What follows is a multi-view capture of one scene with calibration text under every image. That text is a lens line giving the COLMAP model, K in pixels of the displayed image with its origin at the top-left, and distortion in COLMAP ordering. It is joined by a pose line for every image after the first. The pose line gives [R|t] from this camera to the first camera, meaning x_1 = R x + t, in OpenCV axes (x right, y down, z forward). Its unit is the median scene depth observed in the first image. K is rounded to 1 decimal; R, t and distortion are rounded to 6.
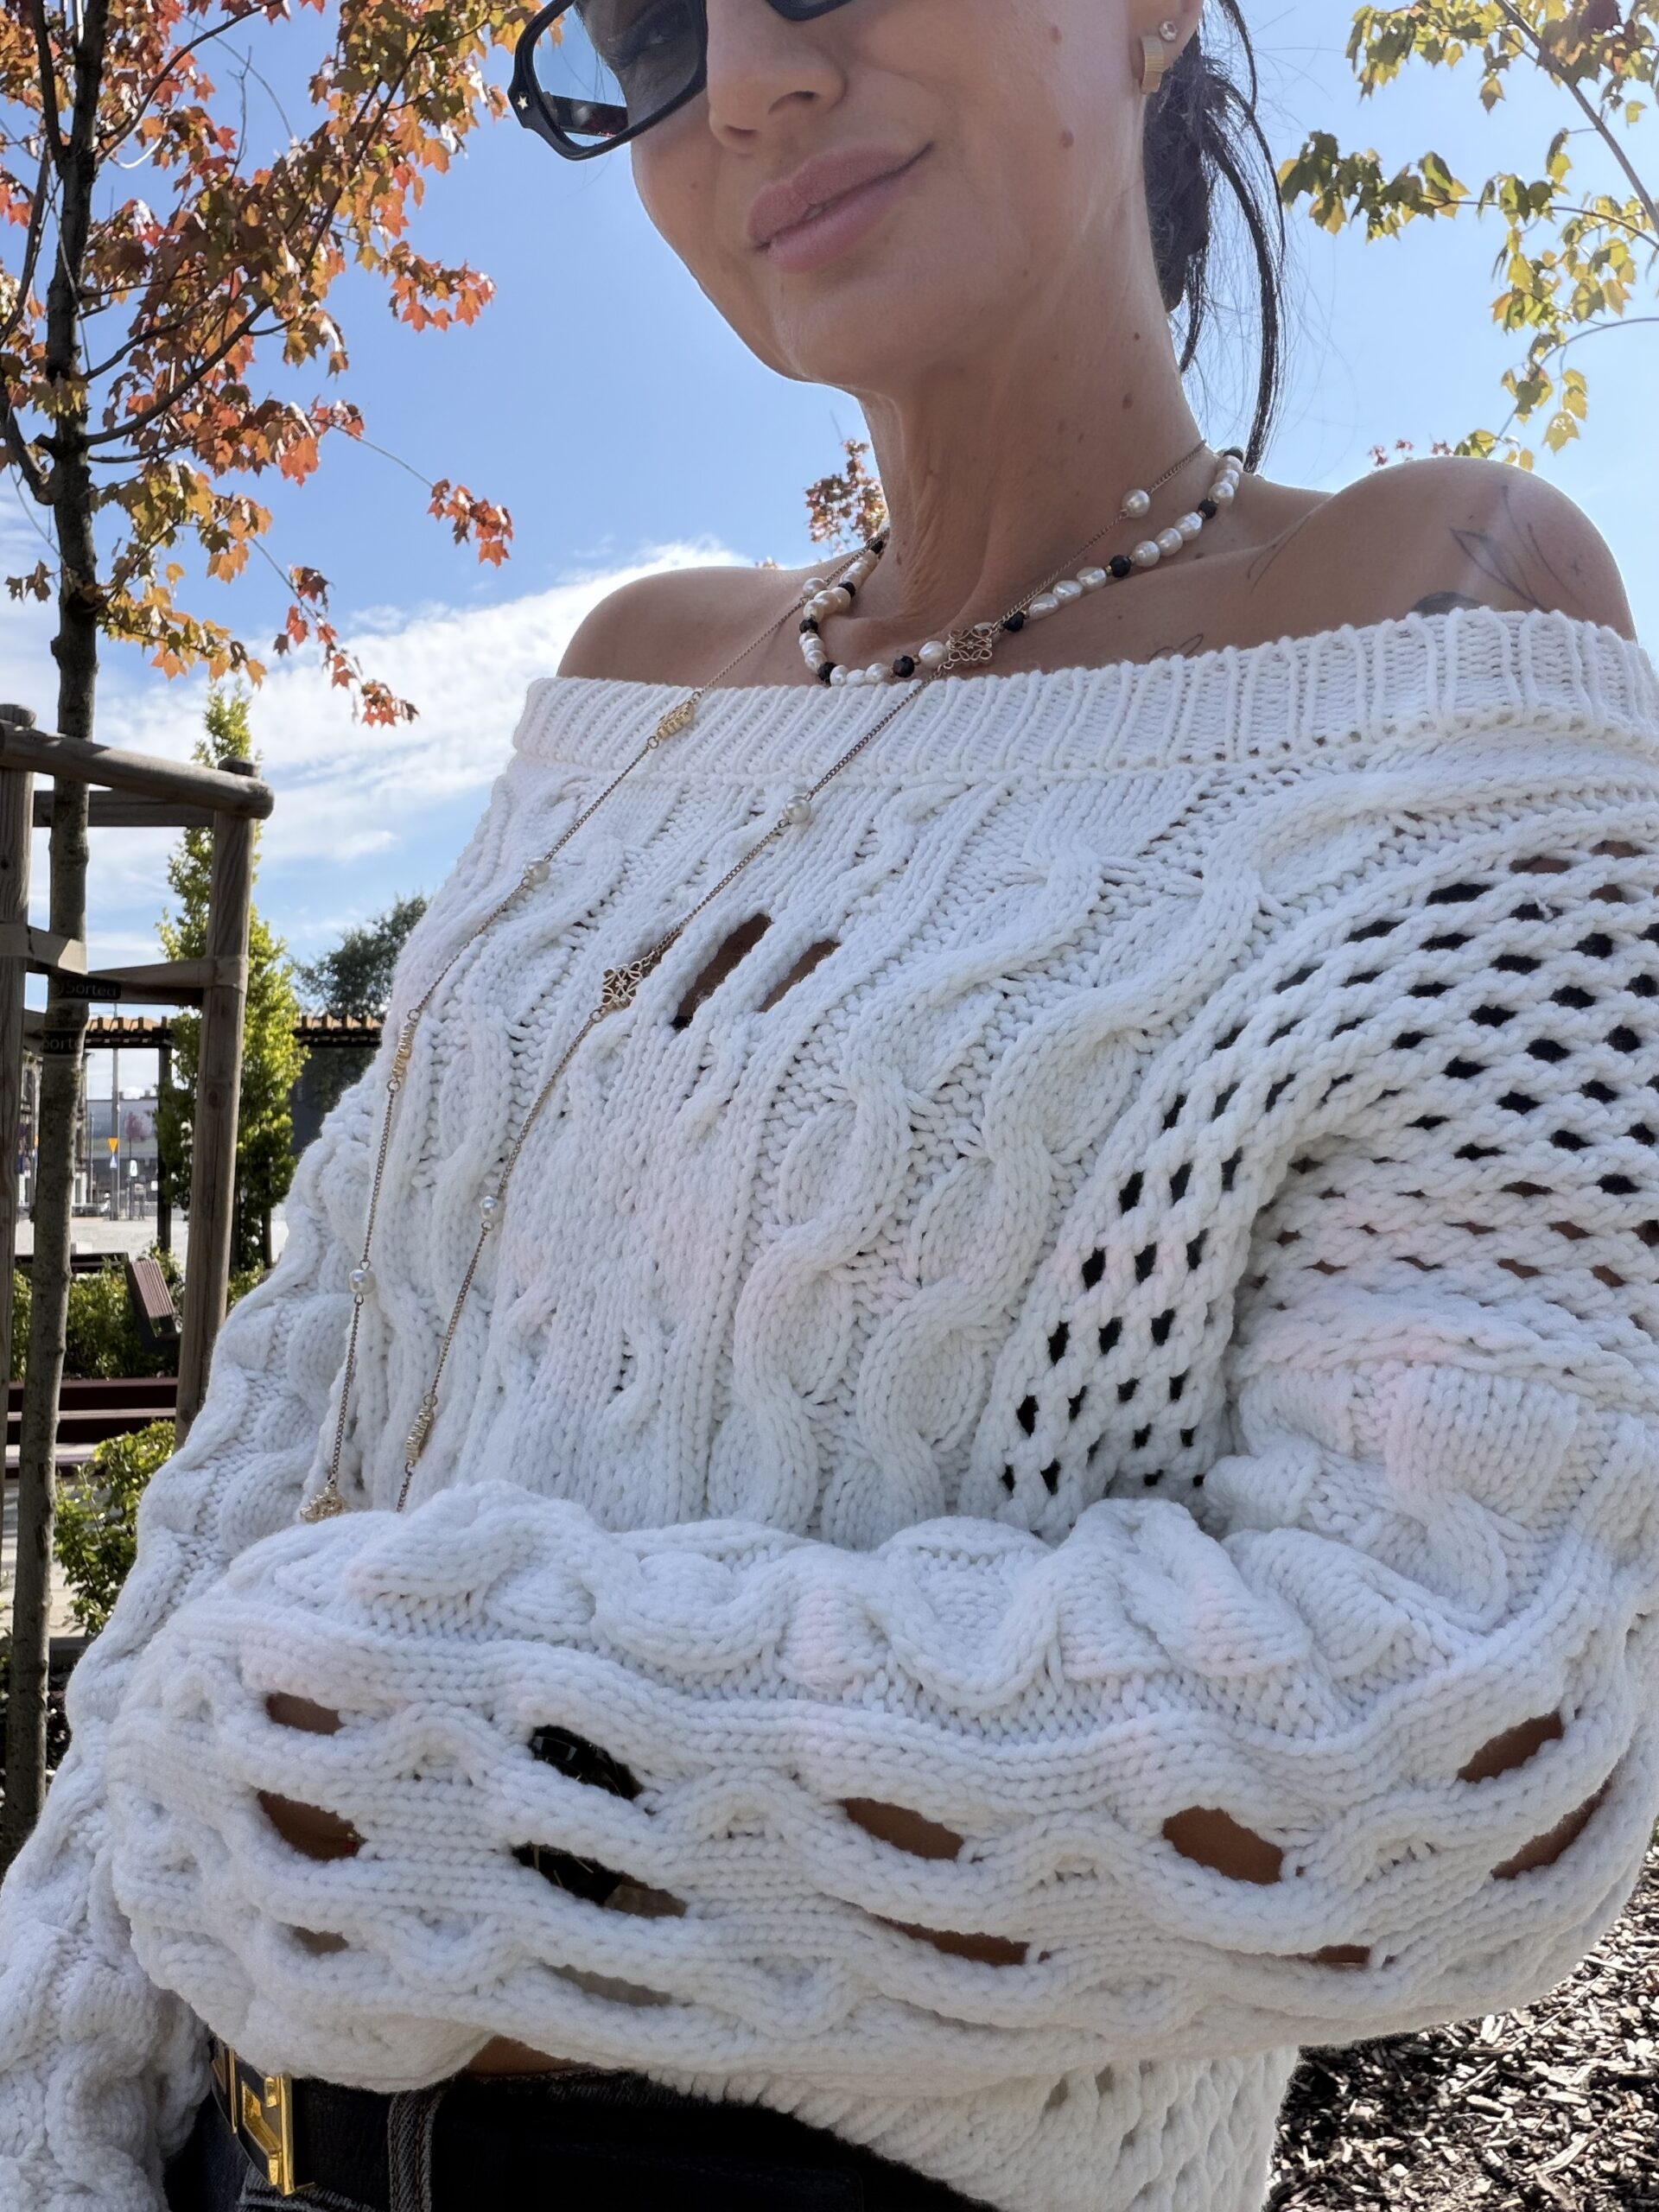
lens RADIAL K [[1969.8, 0, 810.2], [0, 1969.8, 1120.0], [0, 0, 1]] dist [-0.032225, 0.027478]
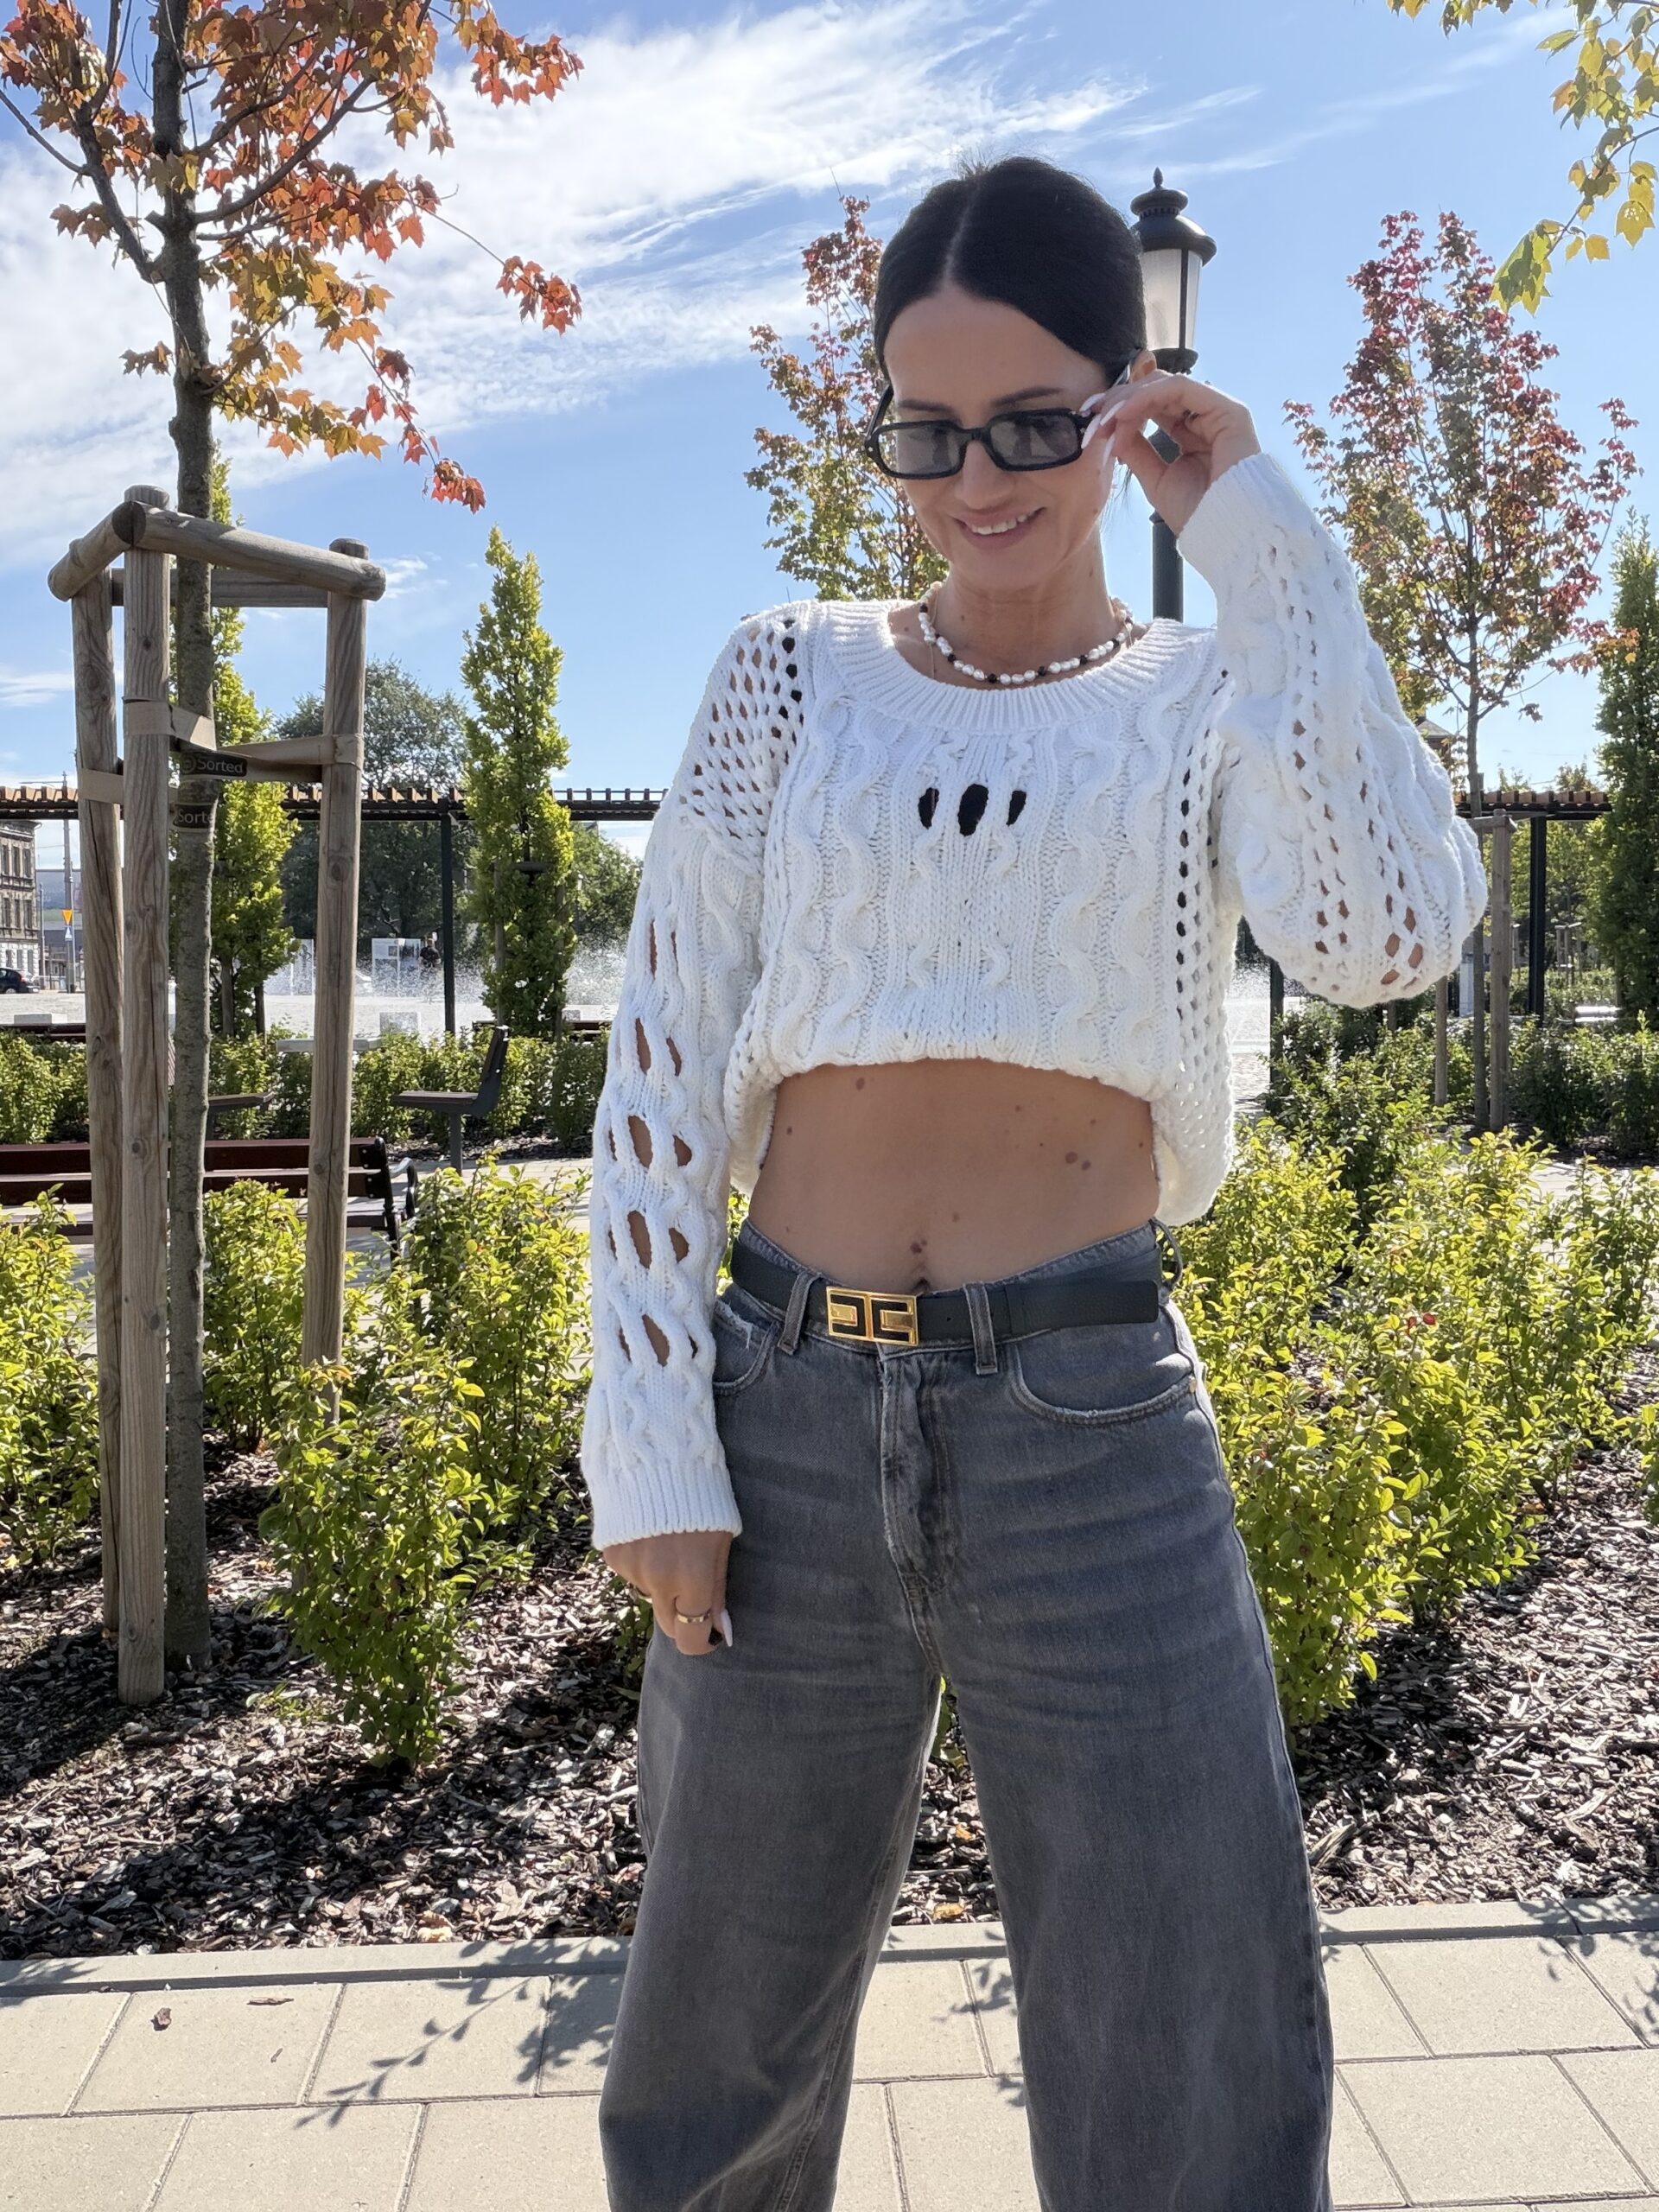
lens RADIAL K [[1969.8, 0, 810.2], [0, 1969.8, 1113.3], [0, 0, 1]] dist [-0.032225, 0.027478]
pose [[0.999646, 0.003708, 0.026343, -0.077920], [-0.006588, 0.993901, 0.110081, 0.000238], [-0.025774, -0.110215, 0.993574, -0.067078]]
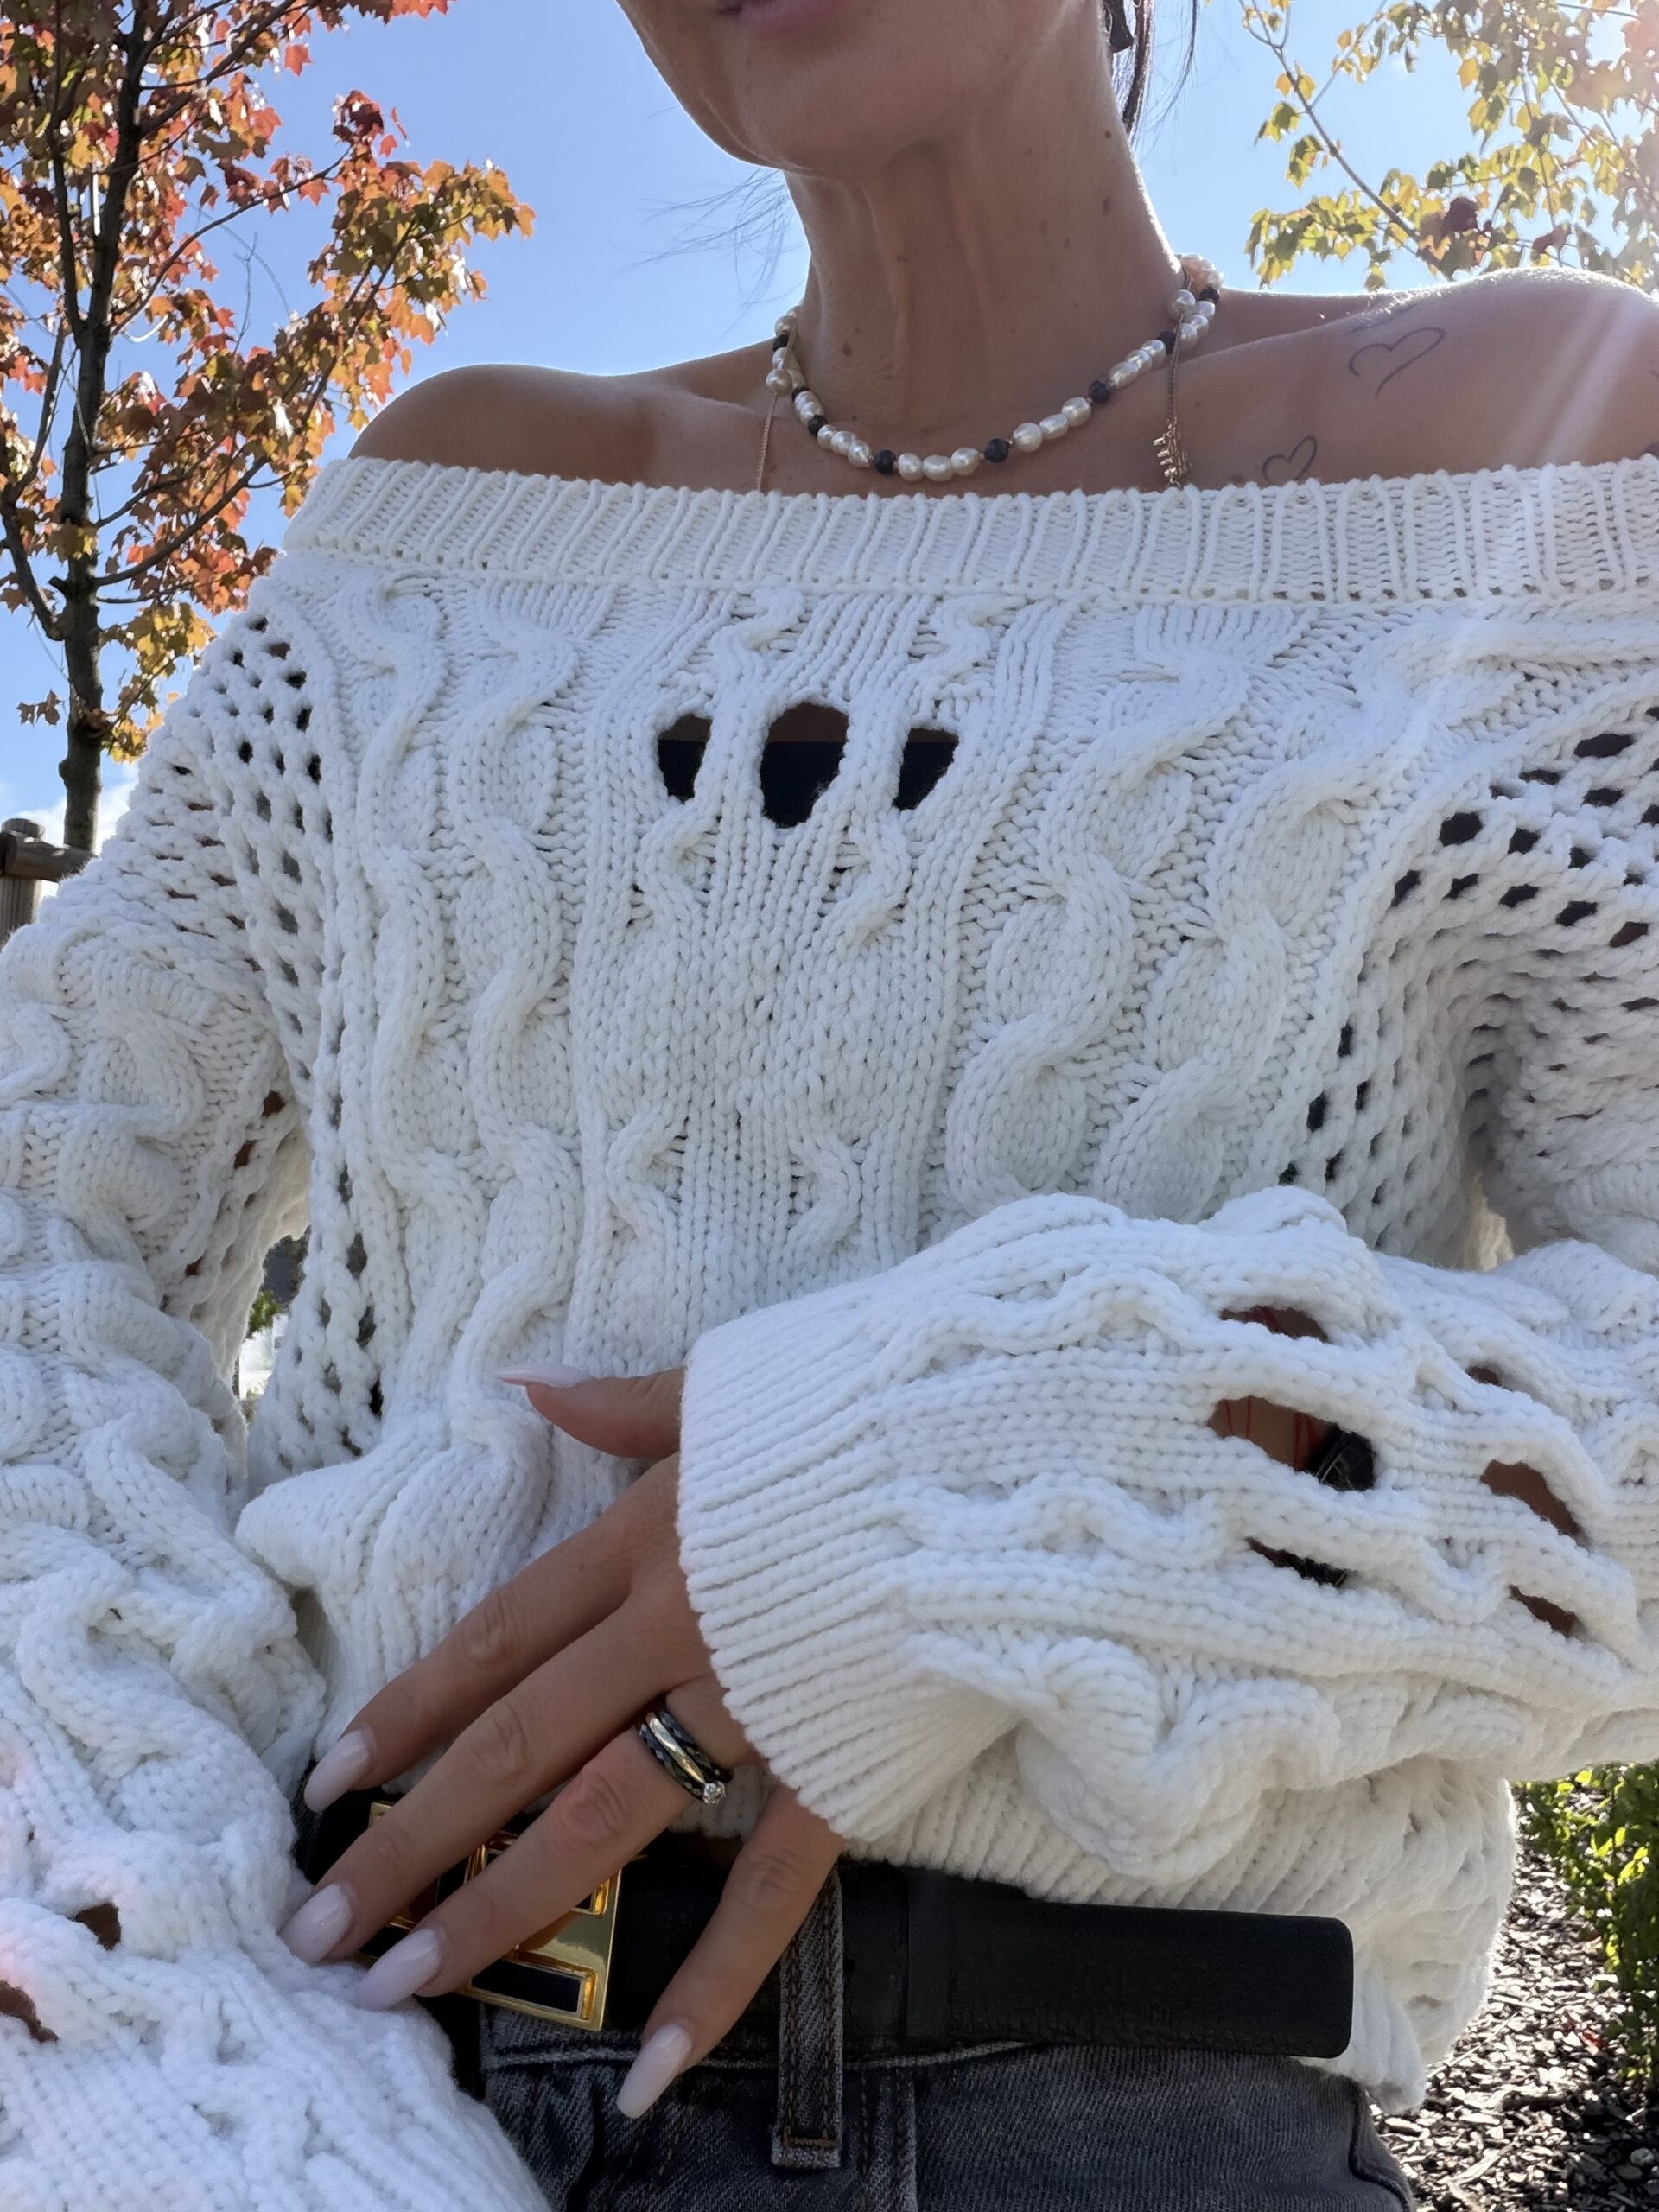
lens RADIAL K [[1969.8, 0, 821.4], [0, 1969.8, 1109.8], [0, 0, 1]] dist [-0.032225, 0.027478]
pose [[0.999812, -0.001373, 0.019324, 0.011153], [0.003025, 0.996317, -0.085693, 0.039366], [-0.019135, 0.085735, 0.996134, -0.065435]]
